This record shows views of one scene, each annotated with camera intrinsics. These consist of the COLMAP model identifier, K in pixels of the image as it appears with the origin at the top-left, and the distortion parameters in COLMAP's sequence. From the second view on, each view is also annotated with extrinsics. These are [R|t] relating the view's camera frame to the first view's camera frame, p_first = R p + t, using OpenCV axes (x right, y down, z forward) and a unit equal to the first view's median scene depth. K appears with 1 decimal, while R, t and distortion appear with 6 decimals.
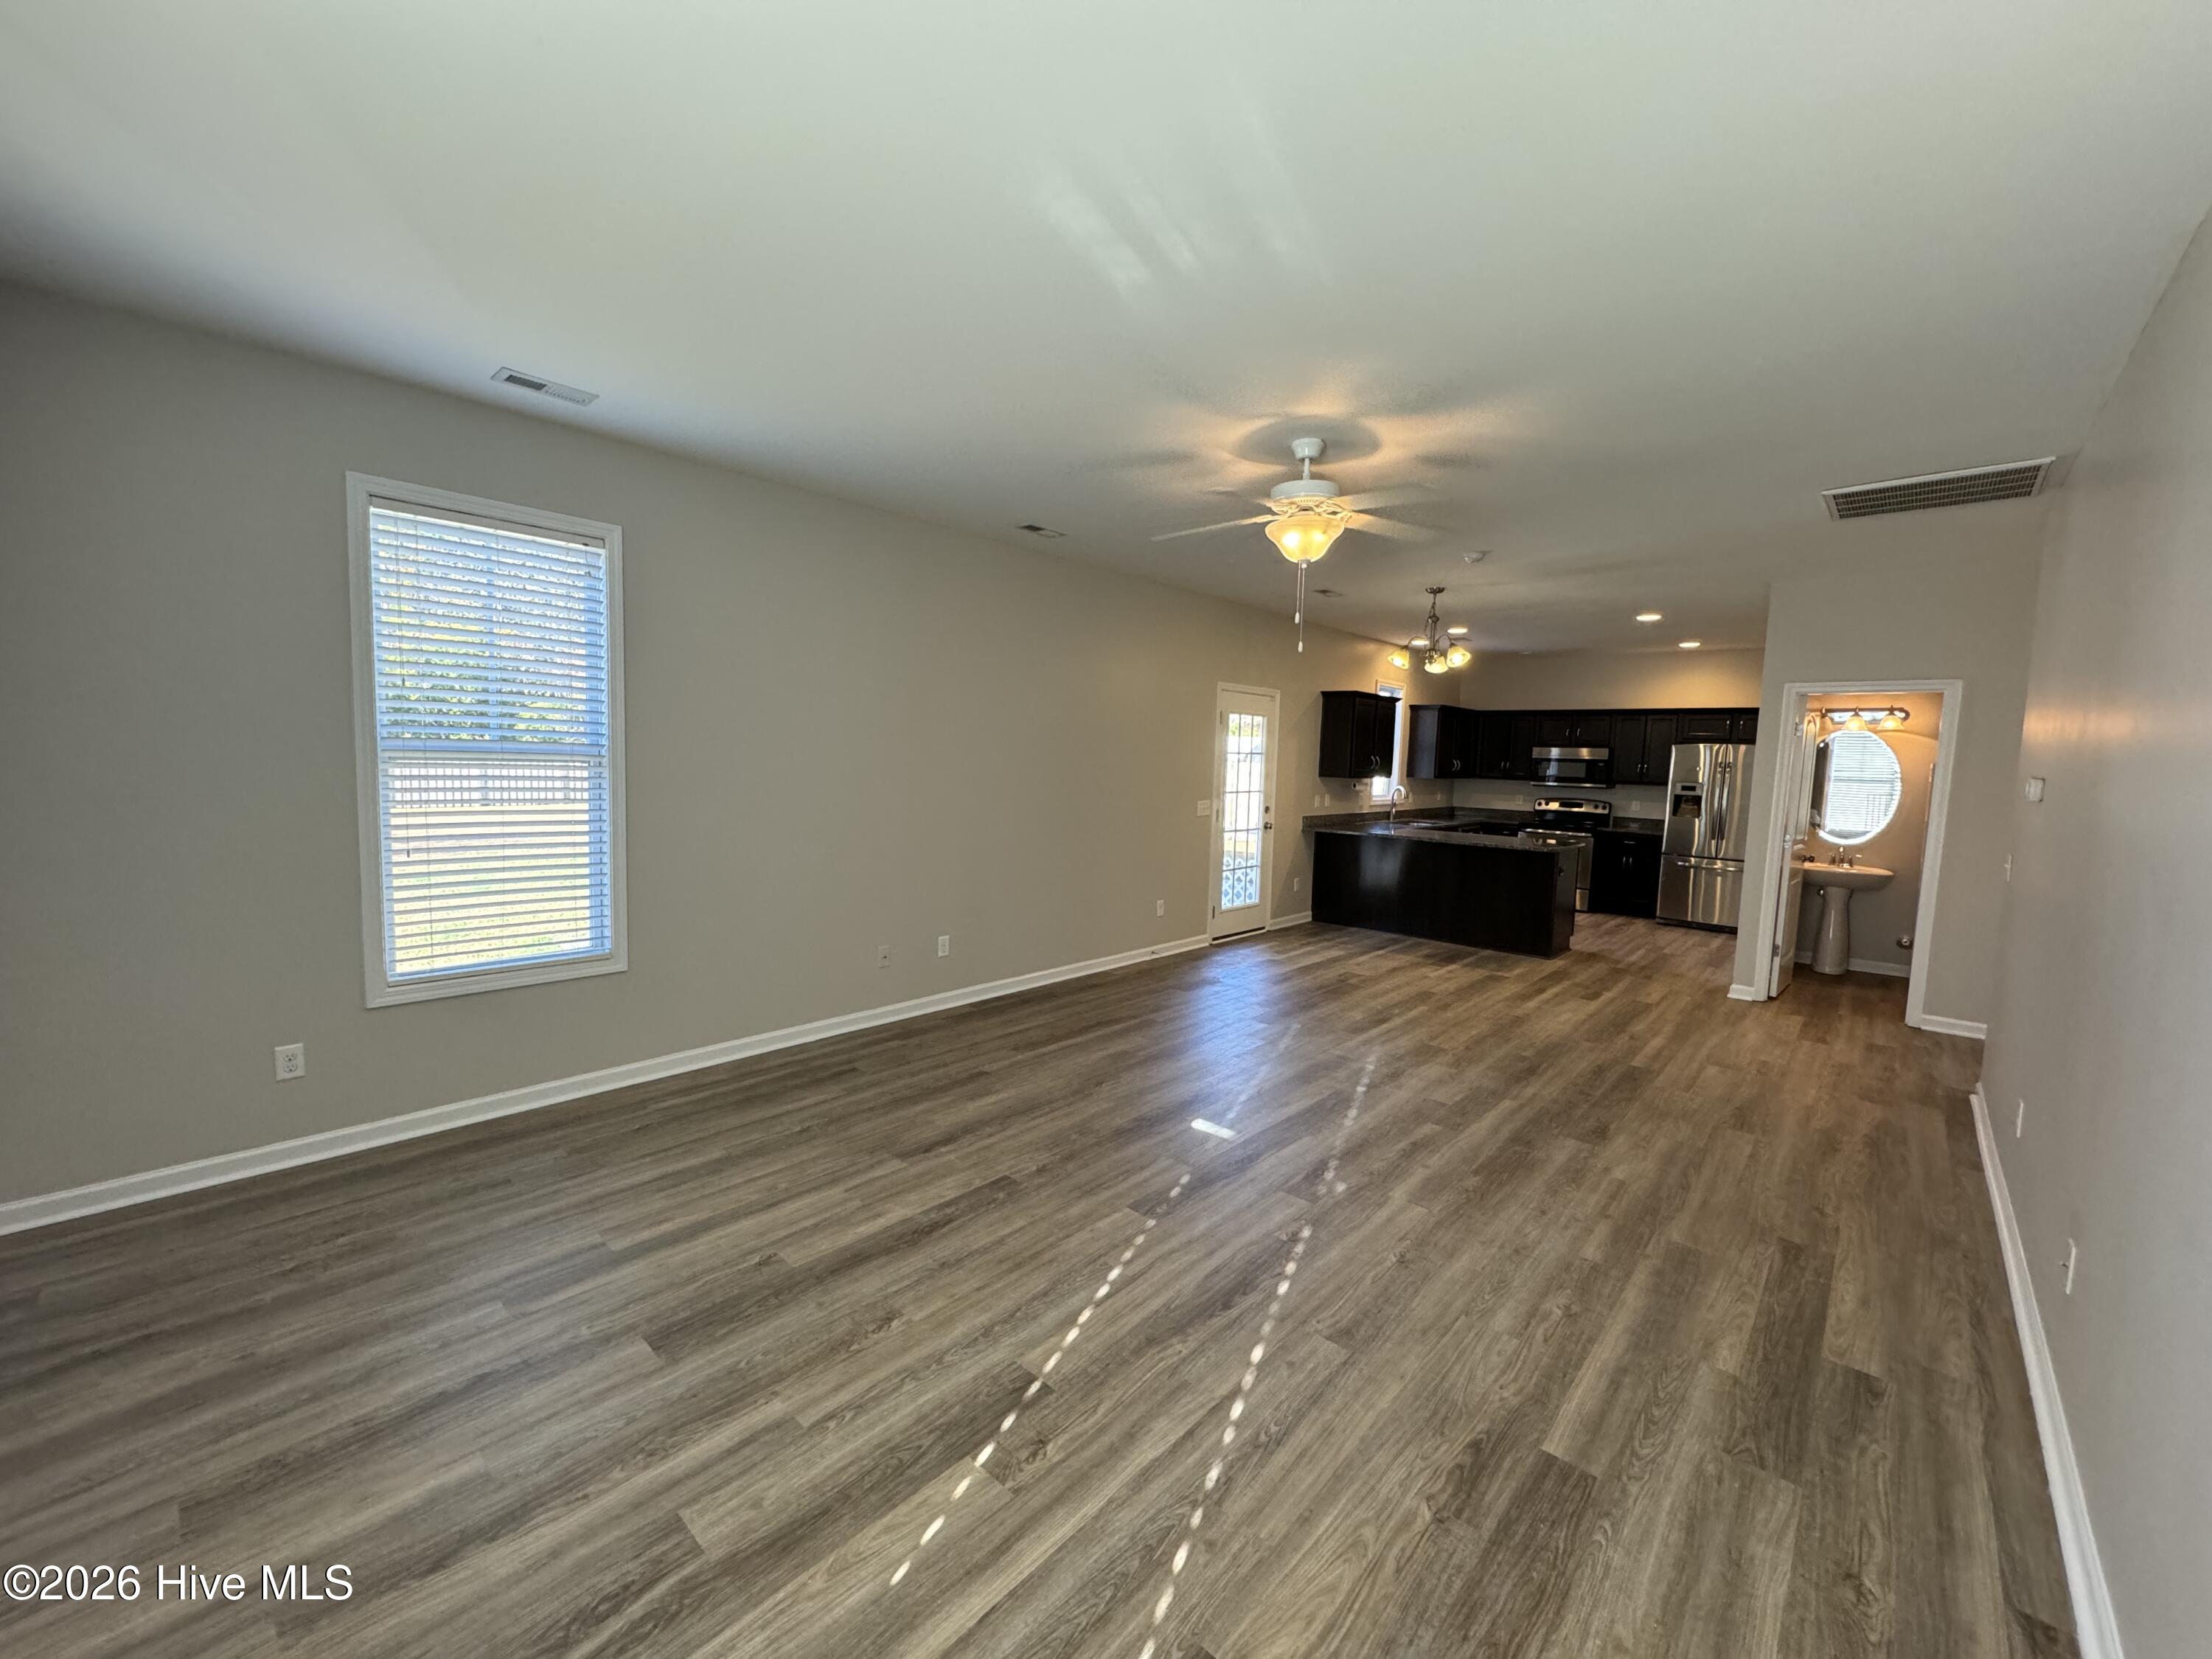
lens RADIAL K [[876.6, 0, 1097.8], [0, 876.6, 832.5], [0, 0, 1]] dist [-0.002868, -0.000296]
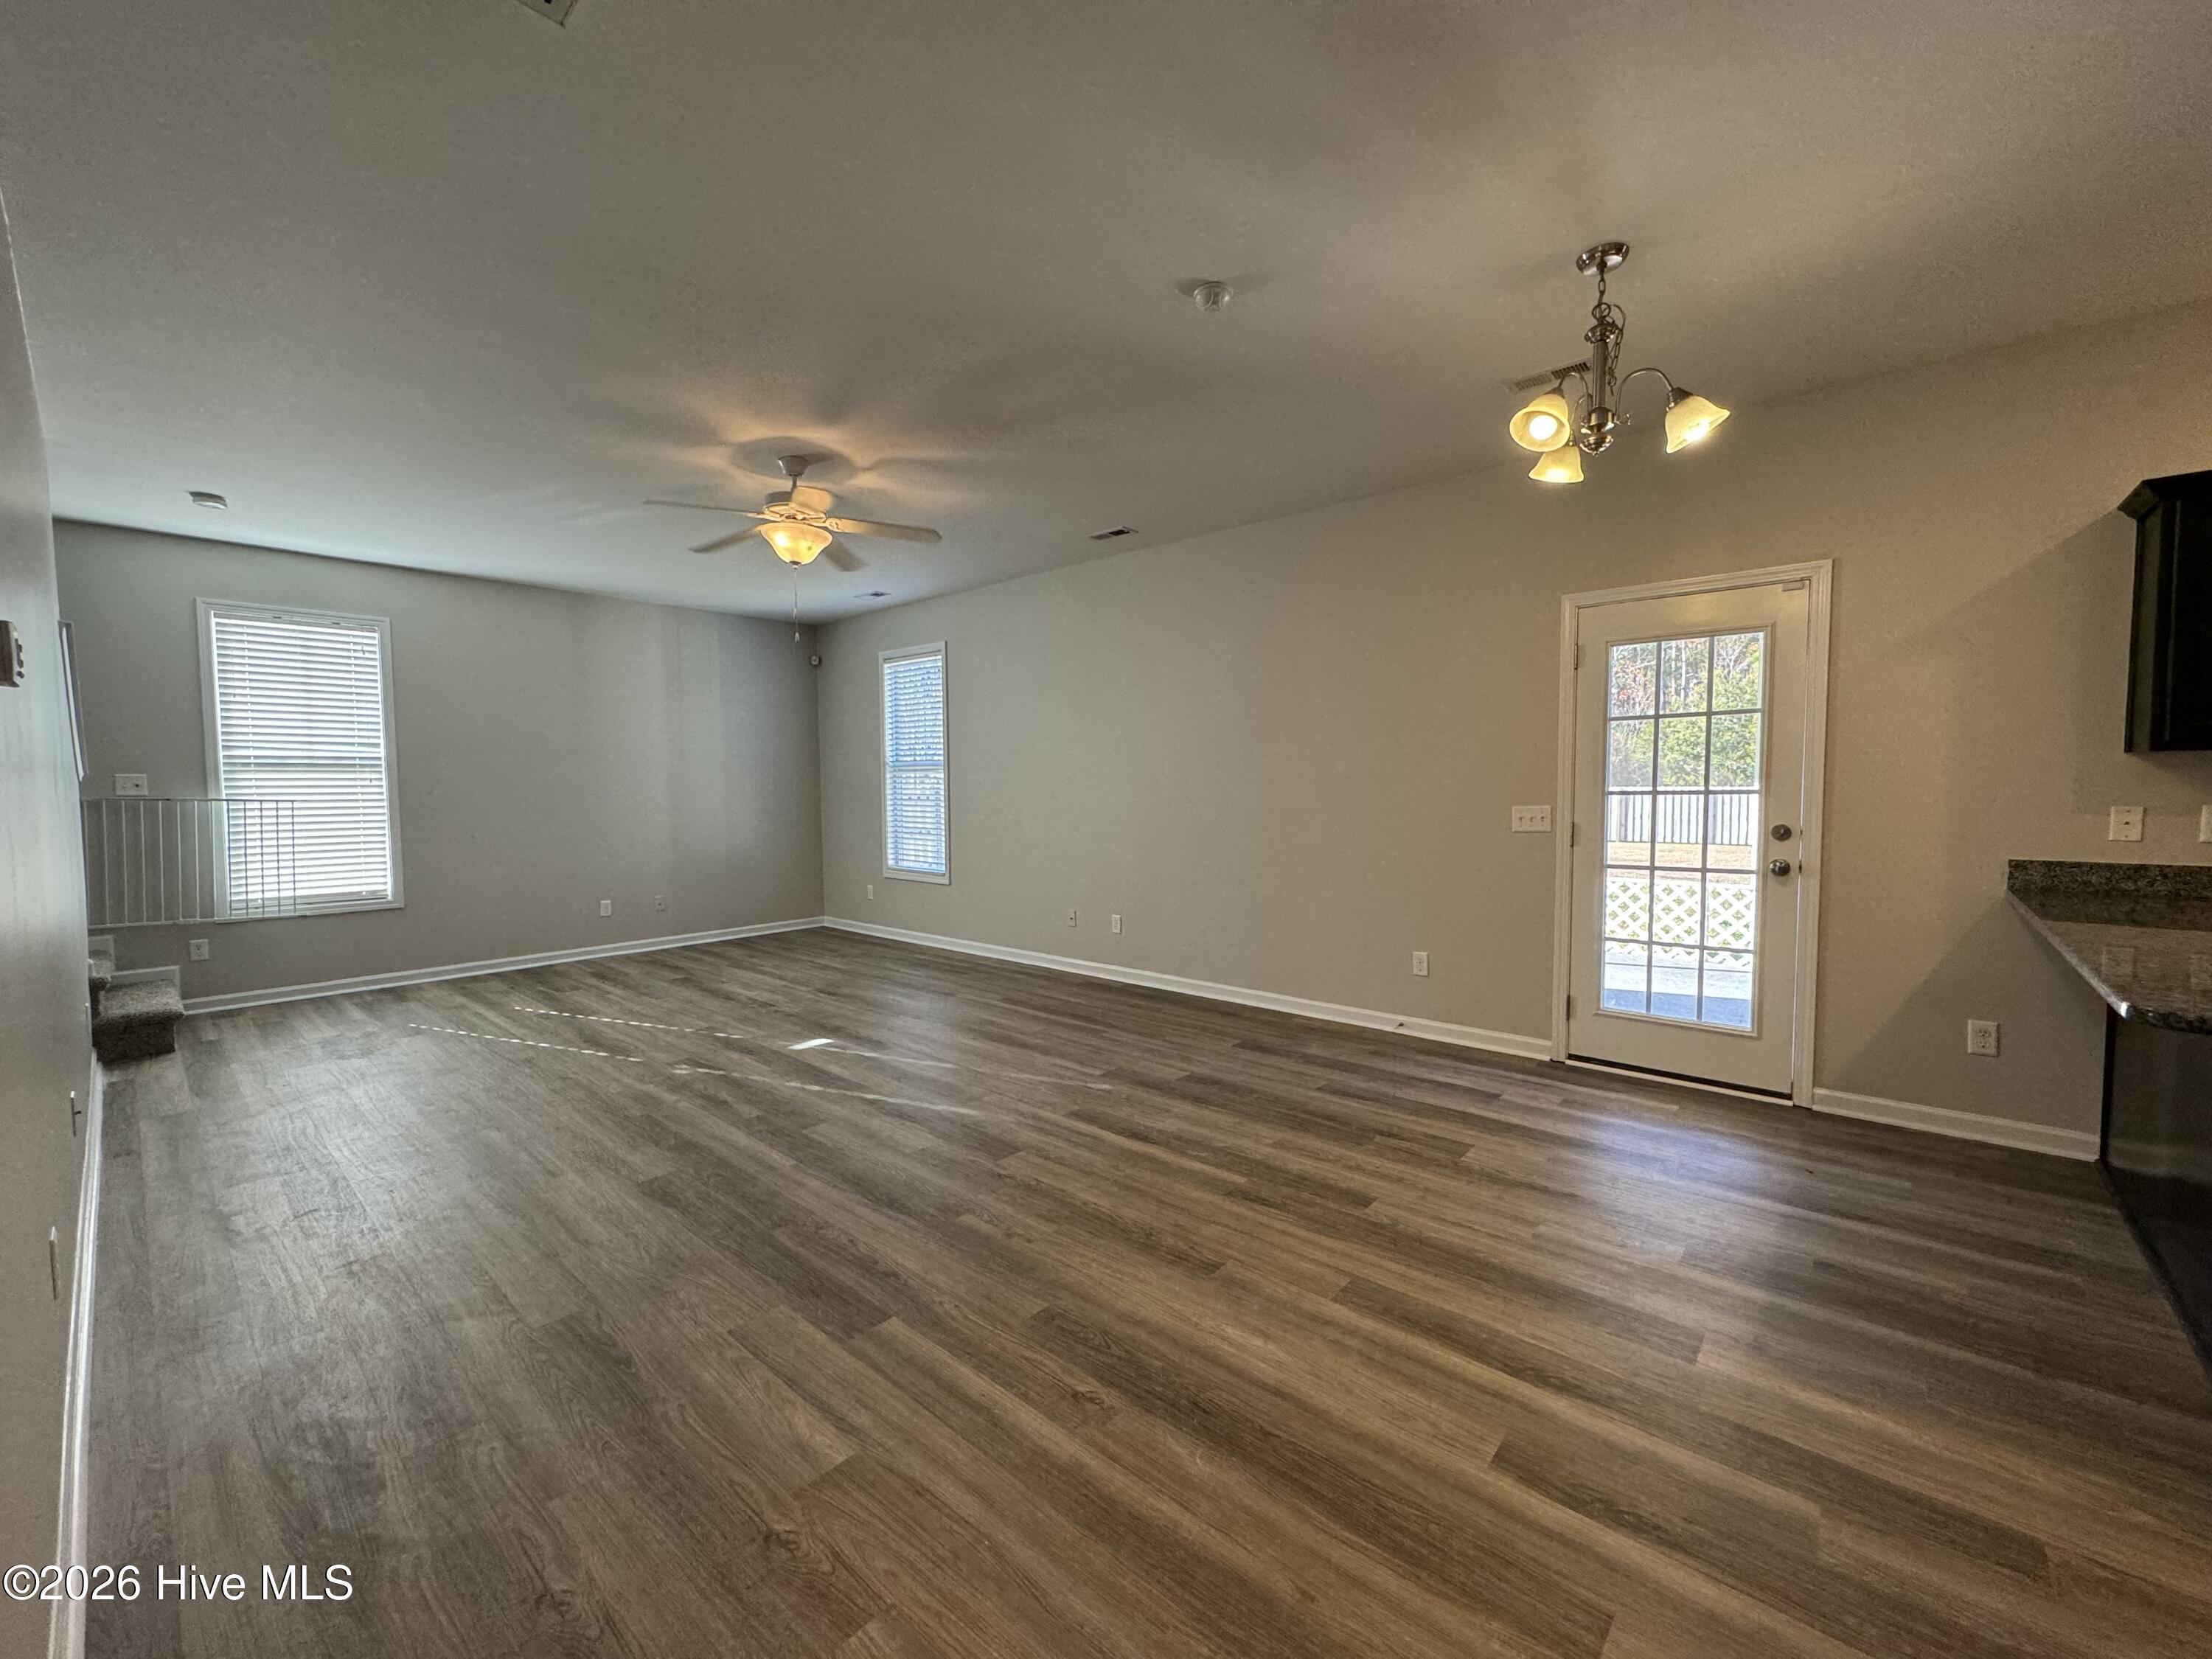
lens RADIAL K [[877.8, 0, 1108.9], [0, 877.8, 830.9], [0, 0, 1]] dist [-0.001192, 0.000009]
pose [[0.019780, 0.022080, -0.999561, 1.185396], [-0.082071, 0.996418, 0.020386, -0.014217], [0.996430, 0.081632, 0.021521, 1.197292]]
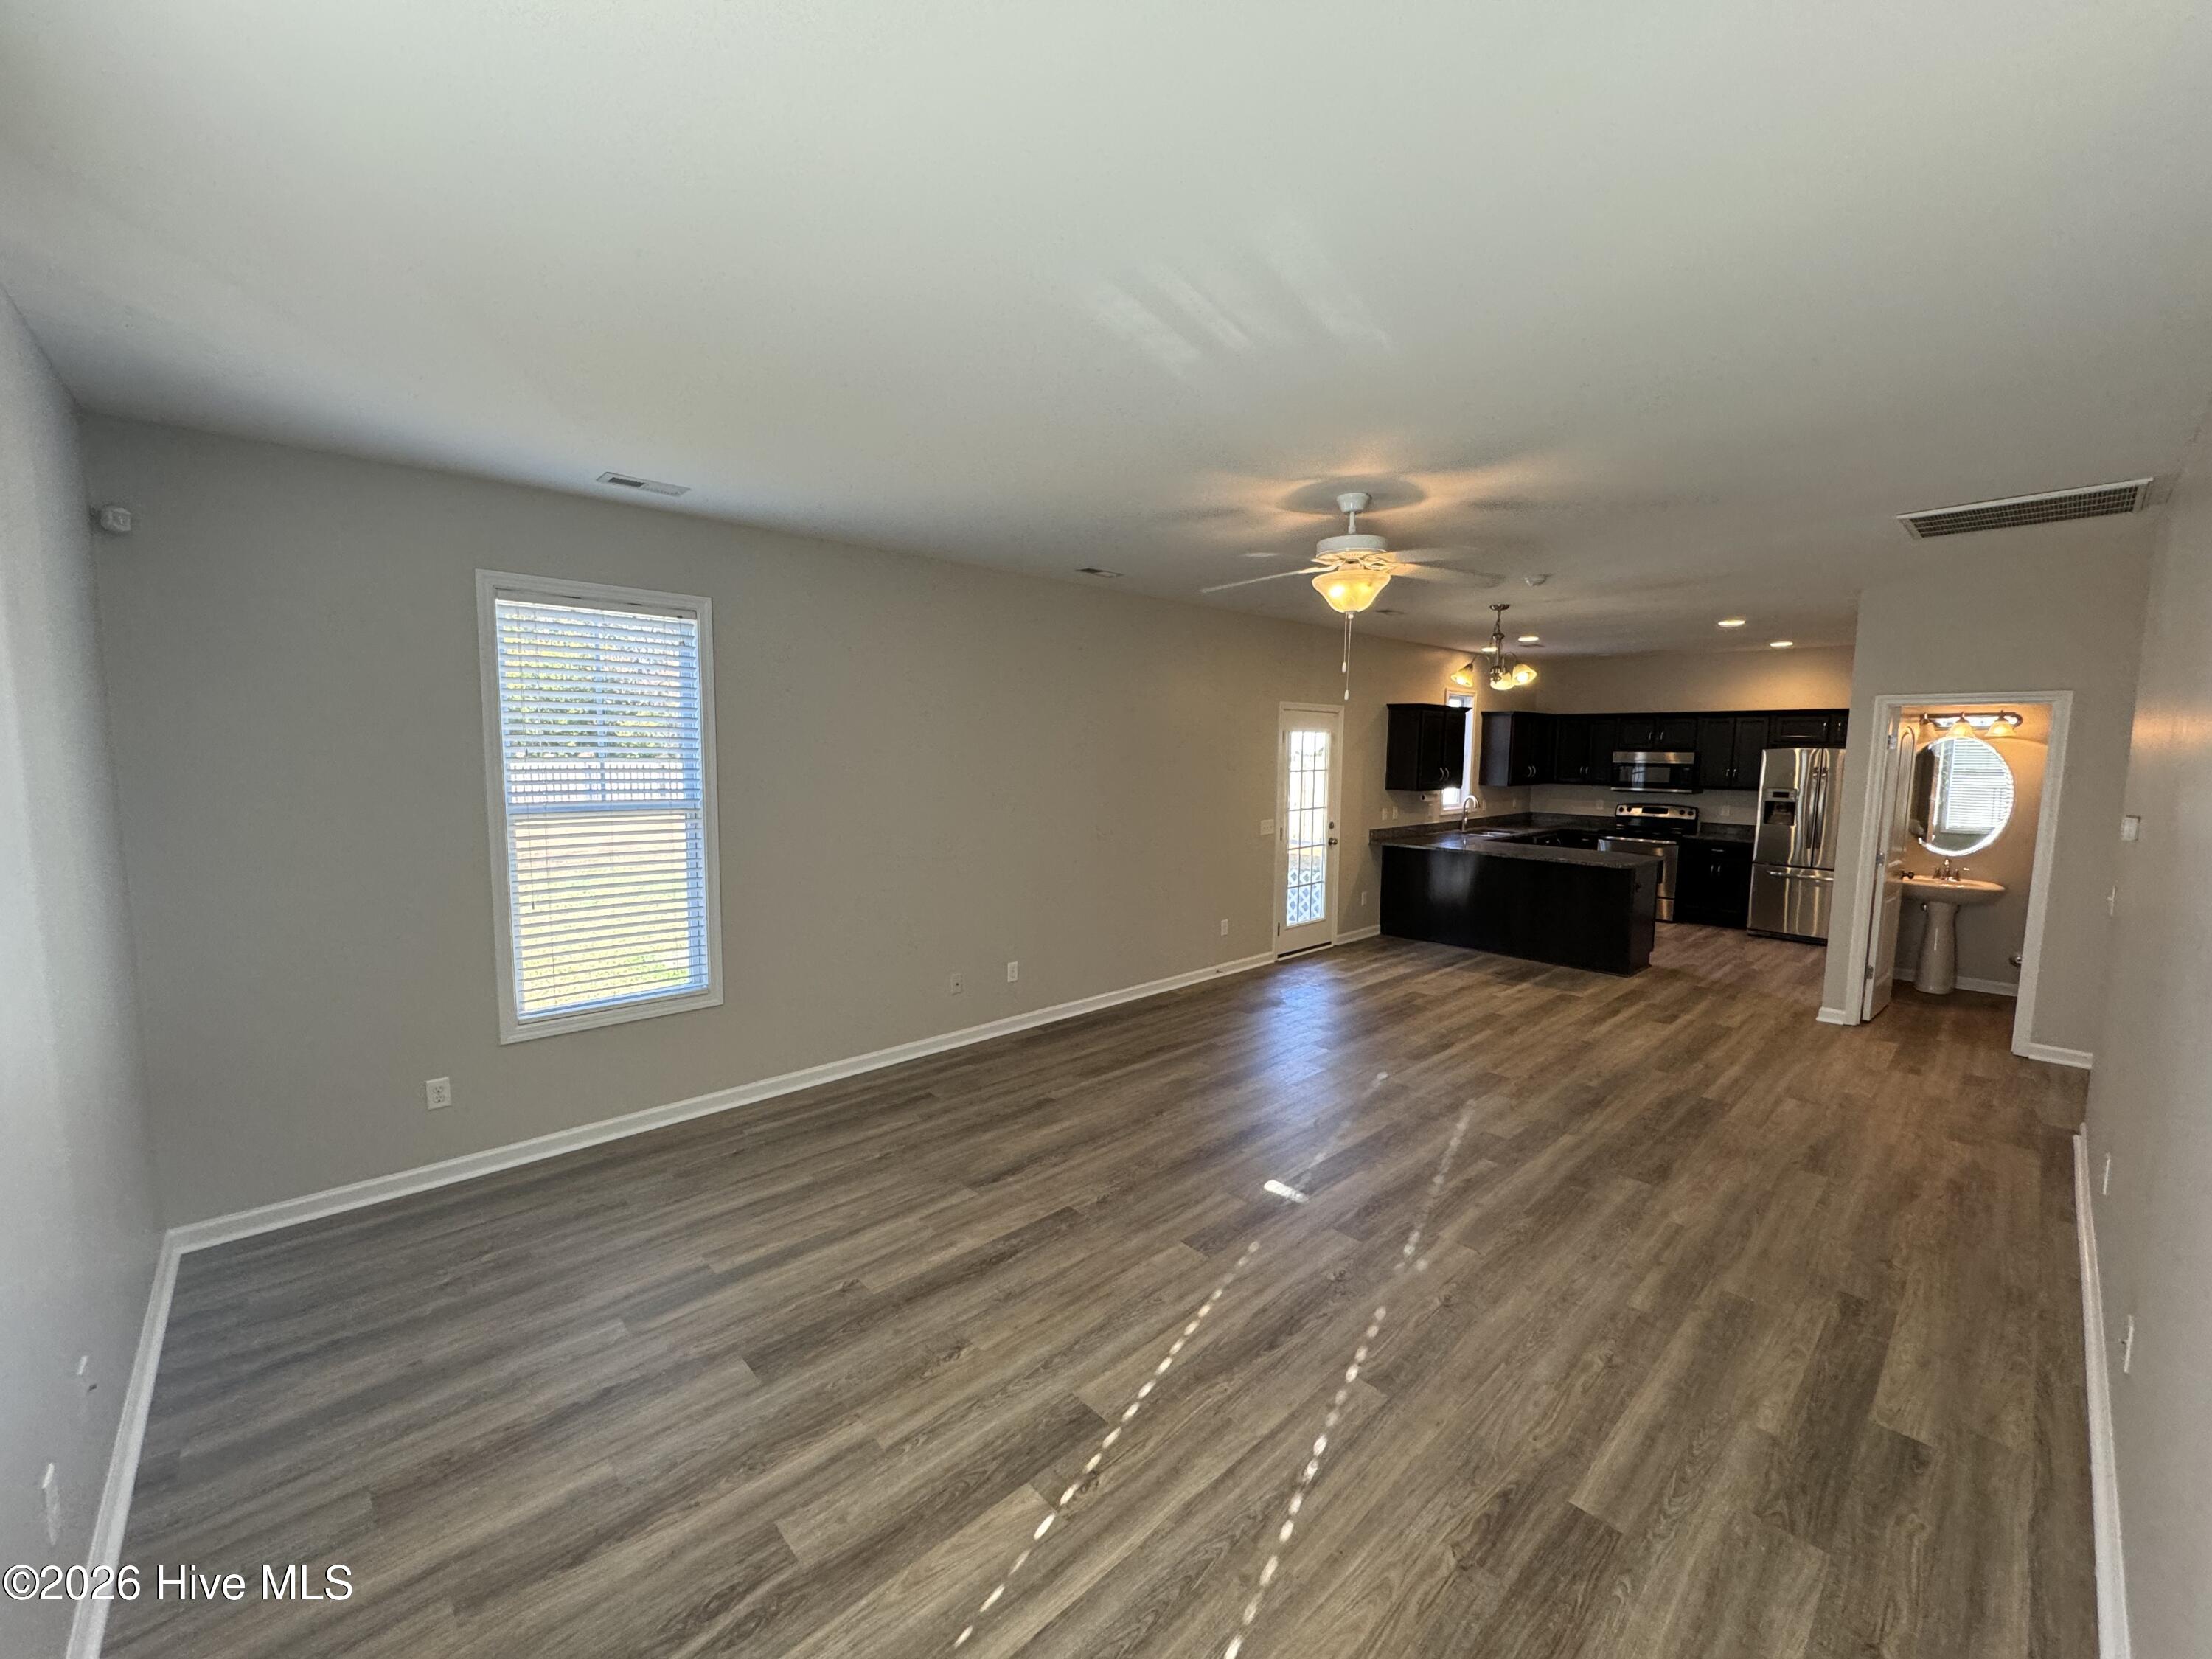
lens RADIAL K [[876.6, 0, 1097.8], [0, 876.6, 832.5], [0, 0, 1]] dist [-0.002868, -0.000296]
pose [[0.996277, -0.013058, -0.085217, 0.020912], [0.013700, 0.999882, 0.006951, -0.053447], [0.085116, -0.008093, 0.996338, -0.040481]]
